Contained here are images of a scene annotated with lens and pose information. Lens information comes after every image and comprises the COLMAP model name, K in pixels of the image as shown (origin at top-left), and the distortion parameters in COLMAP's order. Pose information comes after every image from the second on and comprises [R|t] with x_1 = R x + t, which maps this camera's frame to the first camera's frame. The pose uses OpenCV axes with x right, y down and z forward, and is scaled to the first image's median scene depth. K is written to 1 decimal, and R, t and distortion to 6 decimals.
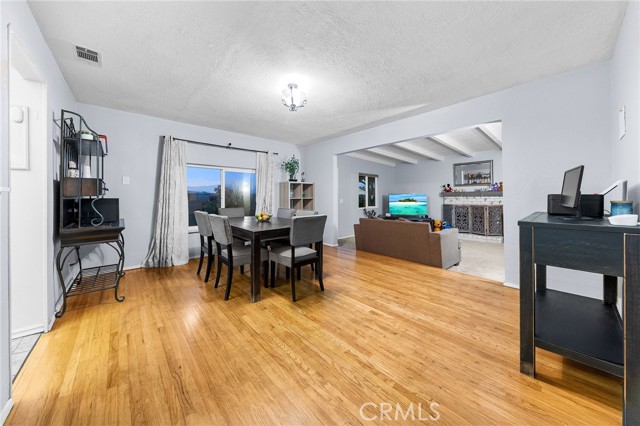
lens RADIAL K [[224.8, 0, 319.7], [0, 224.8, 194.9], [0, 0, 1]] dist [-0.000215, -0.000108]
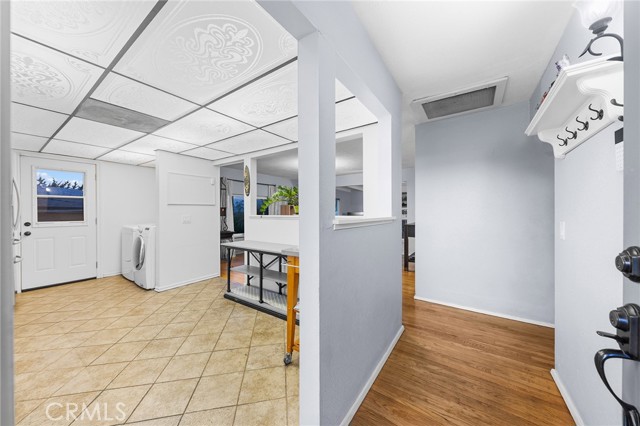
lens RADIAL K [[223.6, 0, 328.9], [0, 223.6, 212.3], [0, 0, 1]] dist [0.000295, -0.002044]
pose [[0.966439, -0.004593, 0.256855, -0.445053], [0.003490, 0.999983, 0.004747, -0.026962], [-0.256872, -0.003691, 0.966438, -0.892433]]
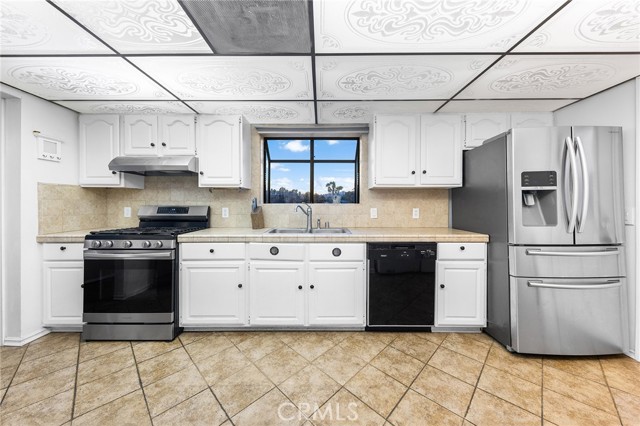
lens RADIAL K [[217.0, 0, 324.6], [0, 217.0, 210.2], [0, 0, 1]] dist [0.000962, -0.000017]
pose [[-0.667817, 0.015449, -0.744165, -0.725095], [0.005956, 0.999863, 0.015412, -0.018112], [0.744302, 0.005860, -0.667818, 0.321661]]
